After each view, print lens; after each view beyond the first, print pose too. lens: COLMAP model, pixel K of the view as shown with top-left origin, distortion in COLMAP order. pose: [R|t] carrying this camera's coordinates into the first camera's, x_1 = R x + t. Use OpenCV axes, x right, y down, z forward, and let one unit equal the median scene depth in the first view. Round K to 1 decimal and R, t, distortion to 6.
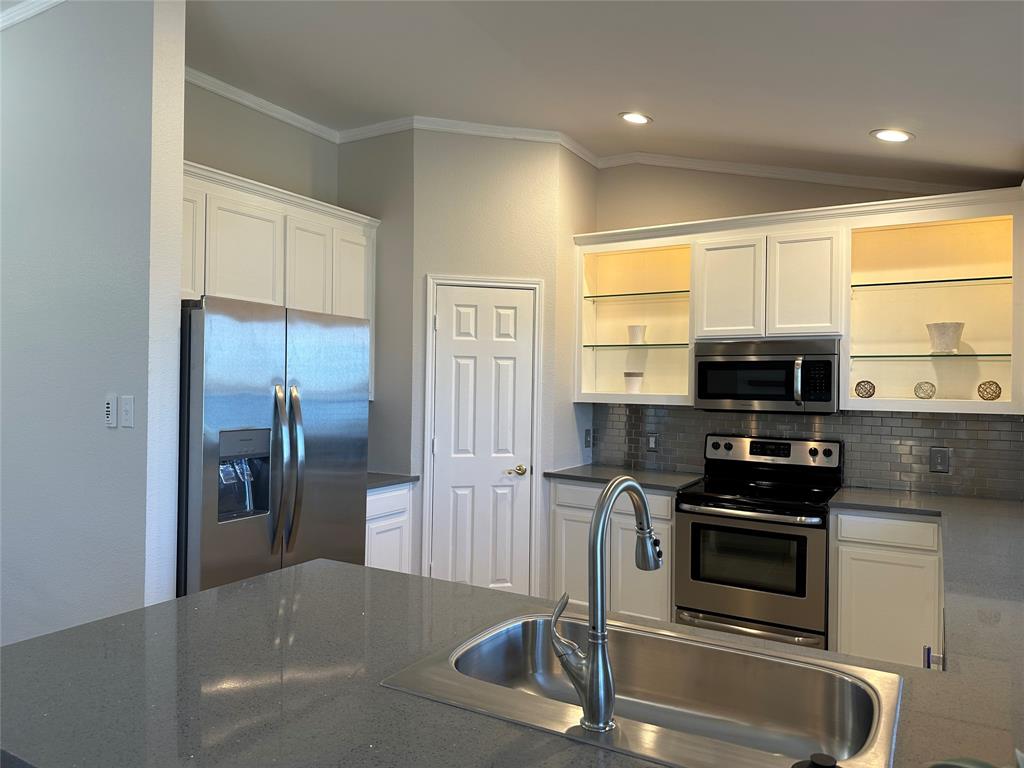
lens RADIAL K [[718.3, 0, 497.1], [0, 718.3, 385.2], [0, 0, 1]] dist [0.085626, -0.109678]
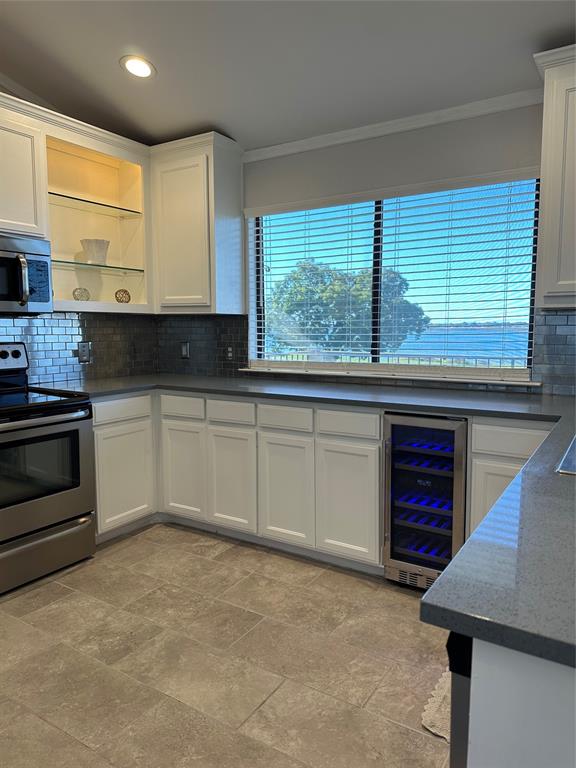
lens RADIAL K [[538.7, 0, 289.3], [0, 538.7, 385.9], [0, 0, 1]] dist [0.085626, -0.109678]
pose [[0.021783, -0.127808, 0.991560, -0.313317], [-0.000154, 0.991795, 0.127842, 0.039925], [-0.999763, -0.002938, 0.021585, 0.616798]]
